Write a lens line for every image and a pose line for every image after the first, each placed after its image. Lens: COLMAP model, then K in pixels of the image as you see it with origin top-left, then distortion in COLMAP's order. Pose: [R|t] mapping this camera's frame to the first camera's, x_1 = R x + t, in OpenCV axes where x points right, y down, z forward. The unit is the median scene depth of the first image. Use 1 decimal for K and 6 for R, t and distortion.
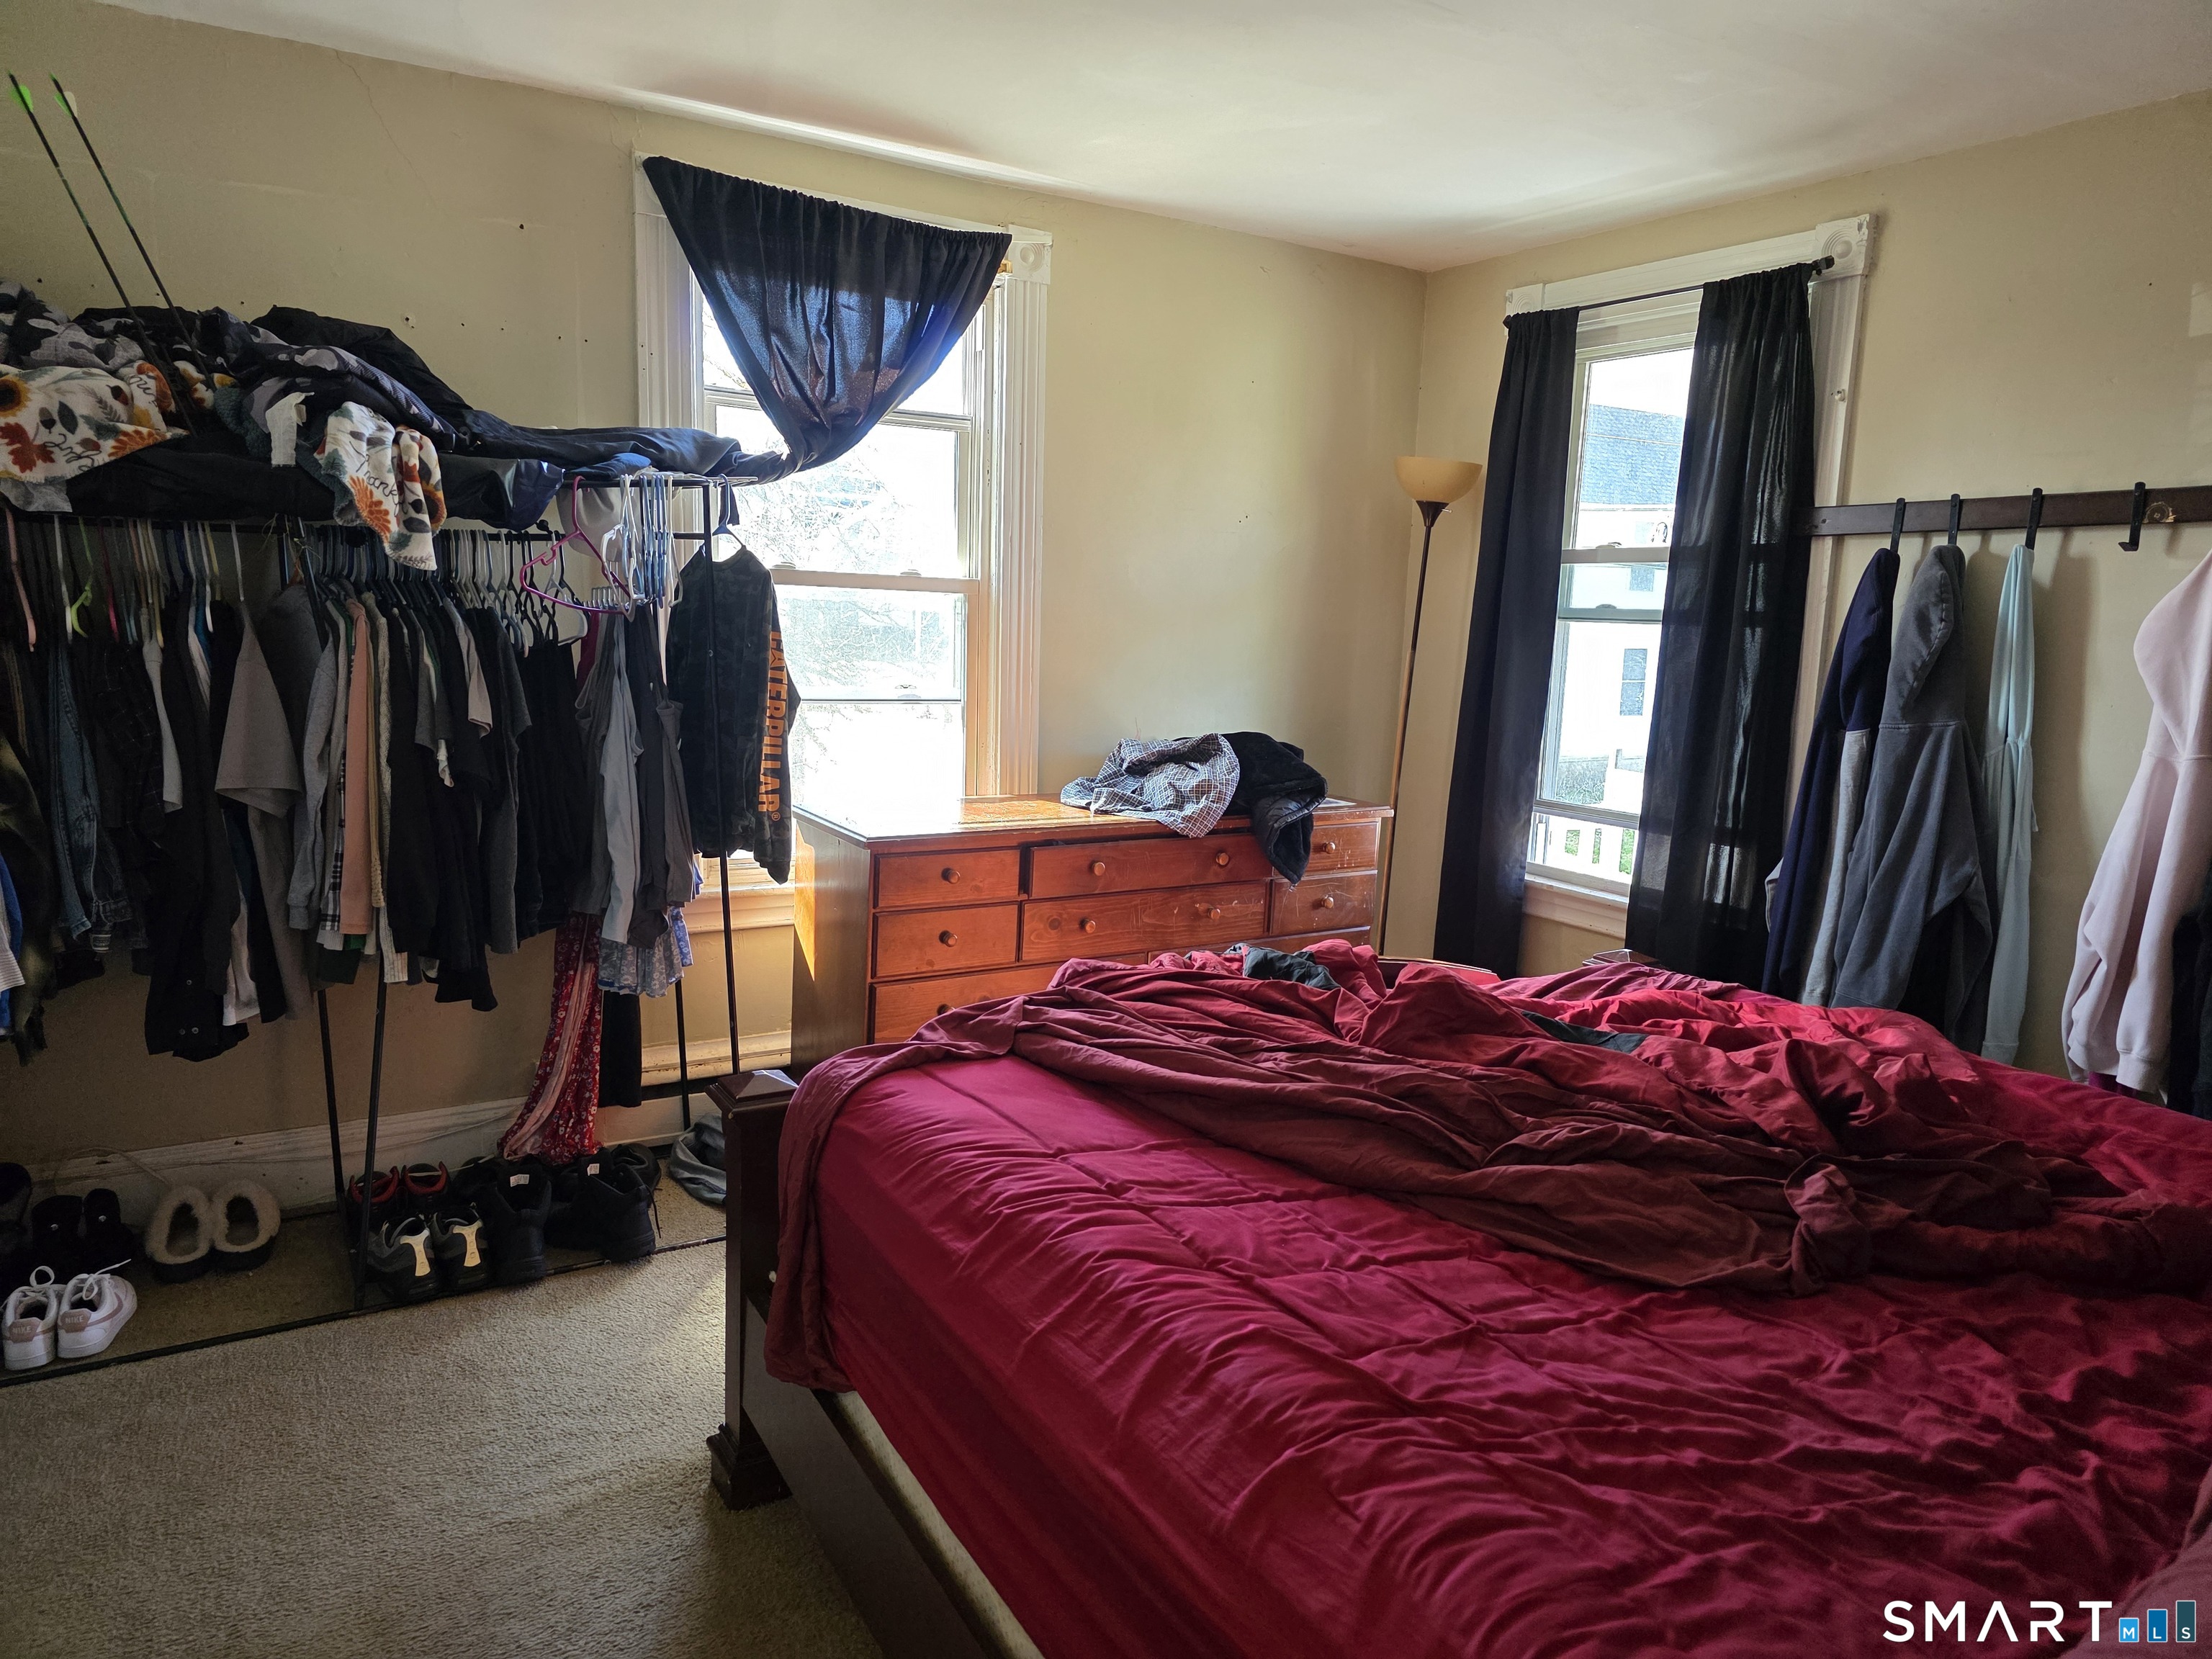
lens RADIAL K [[1475.0, 0, 1088.3], [0, 1475.0, 852.3], [0, 0, 1]] dist [0.057324, -0.055653]
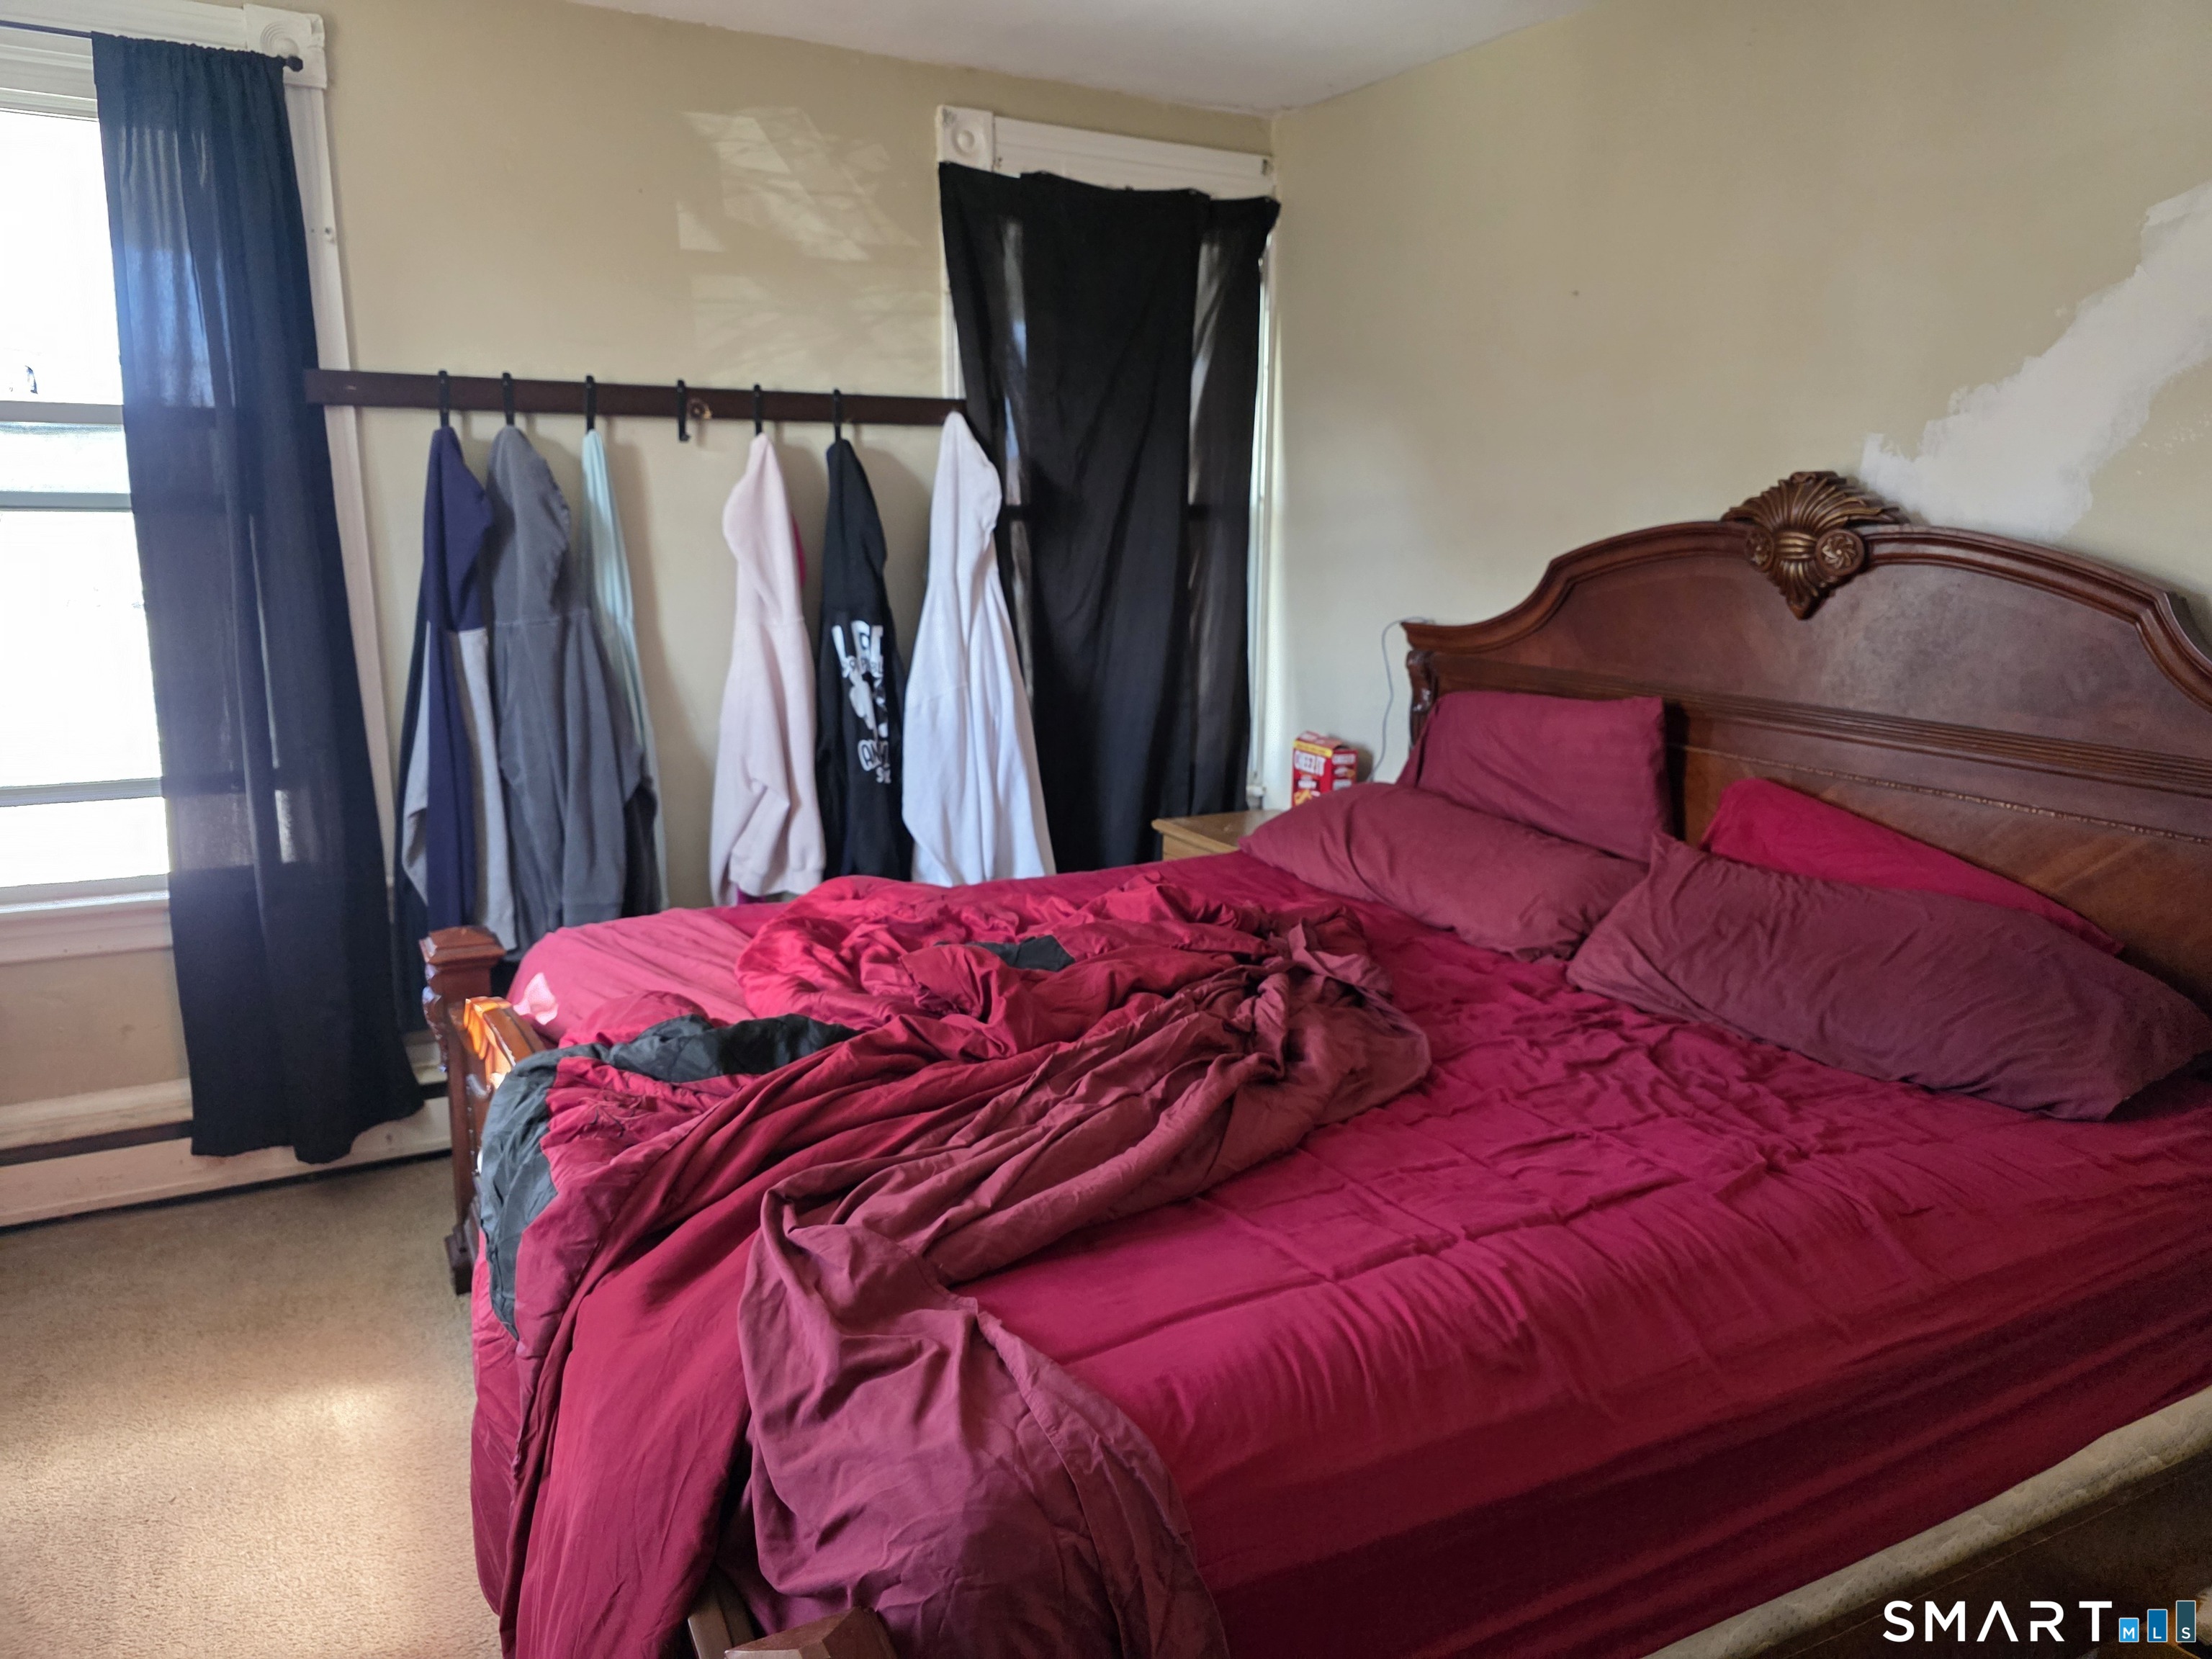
lens RADIAL K [[1475.0, 0, 1088.3], [0, 1475.0, 852.3], [0, 0, 1]] dist [0.057324, -0.055653]
pose [[0.028970, -0.246055, 0.968823, -0.388466], [0.155139, 0.958592, 0.238817, -0.108791], [-0.987468, 0.143383, 0.065943, 0.580467]]
